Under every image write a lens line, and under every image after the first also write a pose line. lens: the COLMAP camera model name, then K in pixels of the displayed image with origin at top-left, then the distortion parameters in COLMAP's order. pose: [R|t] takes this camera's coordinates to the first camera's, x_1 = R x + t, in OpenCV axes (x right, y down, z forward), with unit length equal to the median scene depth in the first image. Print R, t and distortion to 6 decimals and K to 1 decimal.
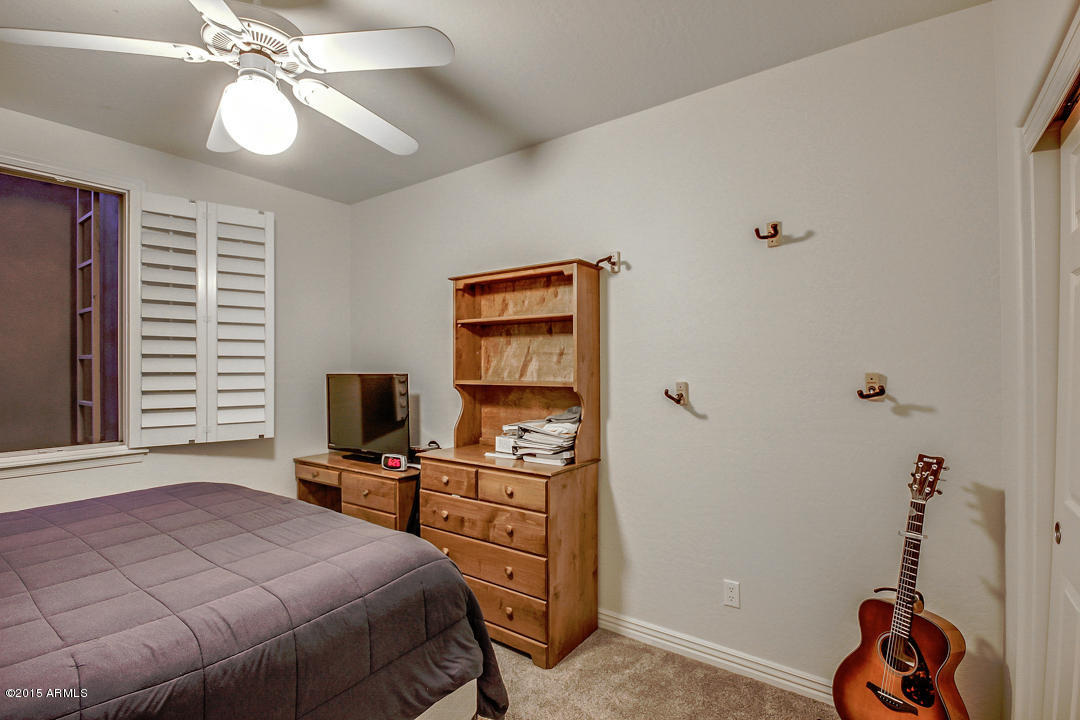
lens RADIAL K [[512.3, 0, 540.0], [0, 512.3, 360.0], [0, 0, 1]] dist [-0.000869, -0.000383]
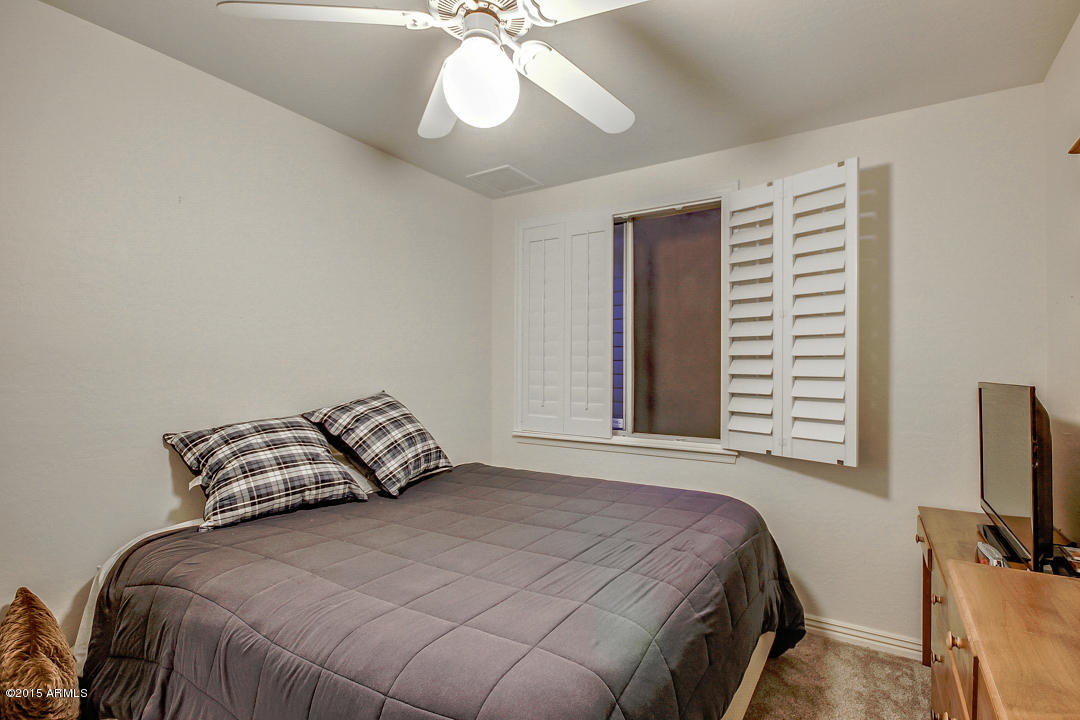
lens RADIAL K [[512.3, 0, 540.0], [0, 512.3, 360.0], [0, 0, 1]] dist [-0.000869, -0.000383]
pose [[0.072152, -0.004371, -0.997384, 0.194482], [0.011754, 0.999925, -0.003532, -0.004011], [0.997324, -0.011469, 0.072198, 0.560128]]
